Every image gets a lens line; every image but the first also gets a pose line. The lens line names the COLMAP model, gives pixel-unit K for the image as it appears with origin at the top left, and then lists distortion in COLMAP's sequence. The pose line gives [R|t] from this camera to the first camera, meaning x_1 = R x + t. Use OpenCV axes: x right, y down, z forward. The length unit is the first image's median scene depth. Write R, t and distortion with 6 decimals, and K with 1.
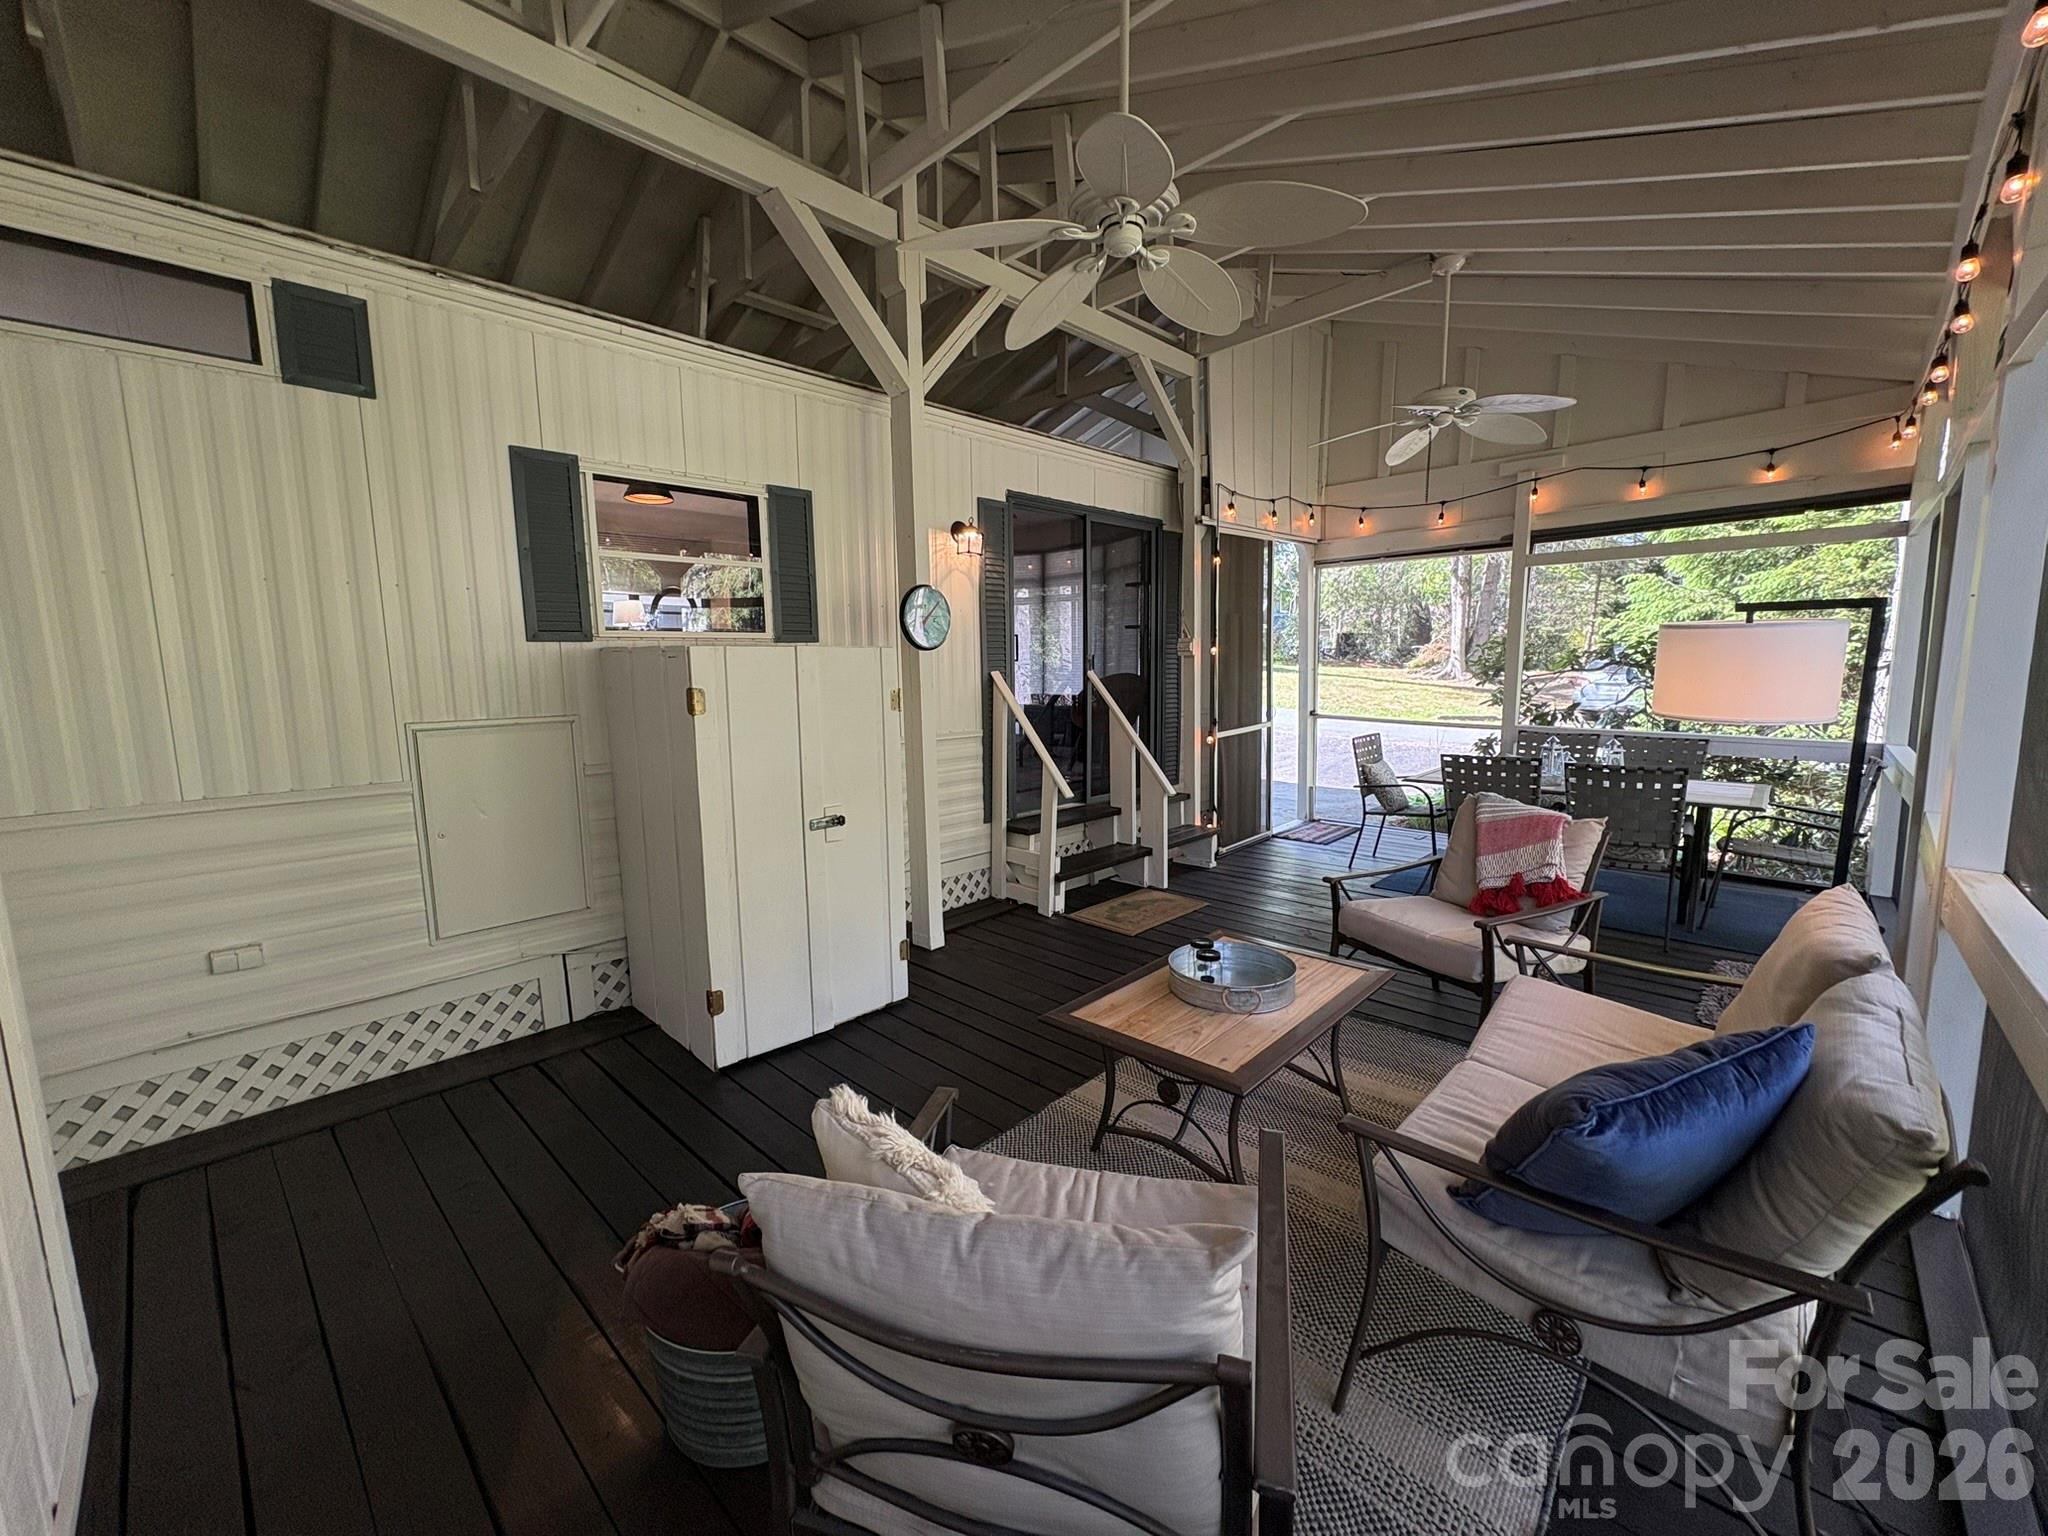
lens RADIAL K [[812.2, 0, 1031.2], [0, 812.2, 764.0], [0, 0, 1]] dist [-0.000986, 0.000276]
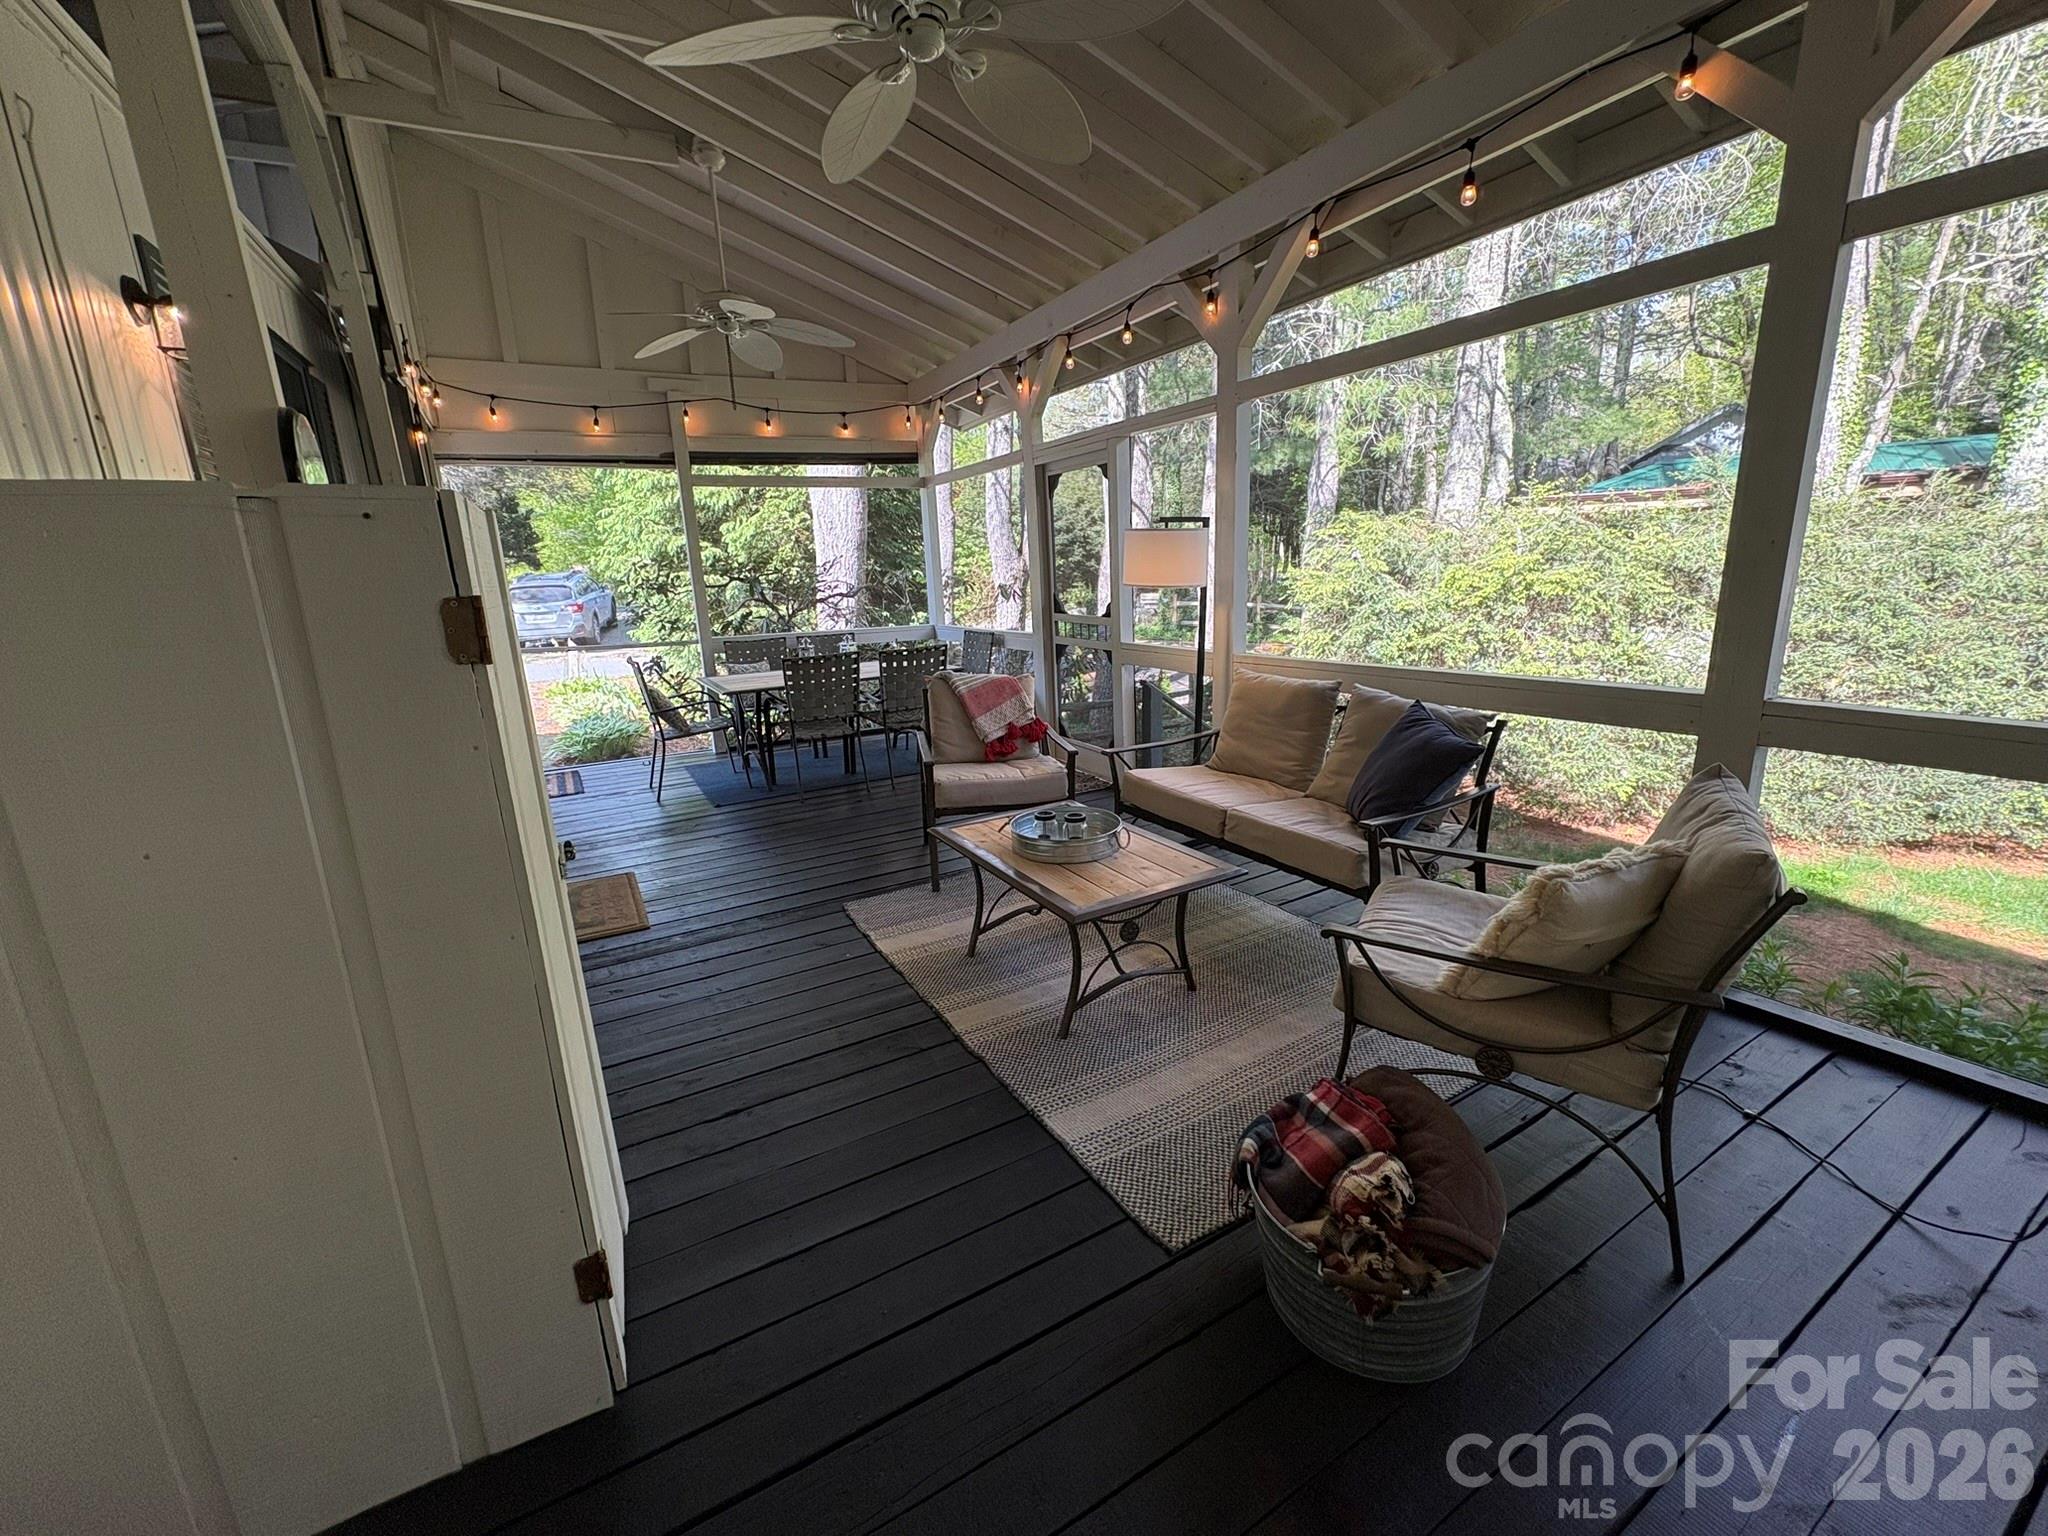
lens RADIAL K [[812.2, 0, 1026.6], [0, 812.2, 768.7], [0, 0, 1]] dist [-0.000986, 0.000276]
pose [[0.291549, -0.230175, 0.928450, -0.363885], [0.155476, 0.969113, 0.191434, -0.023559], [-0.943836, 0.088539, 0.318330, 0.314512]]
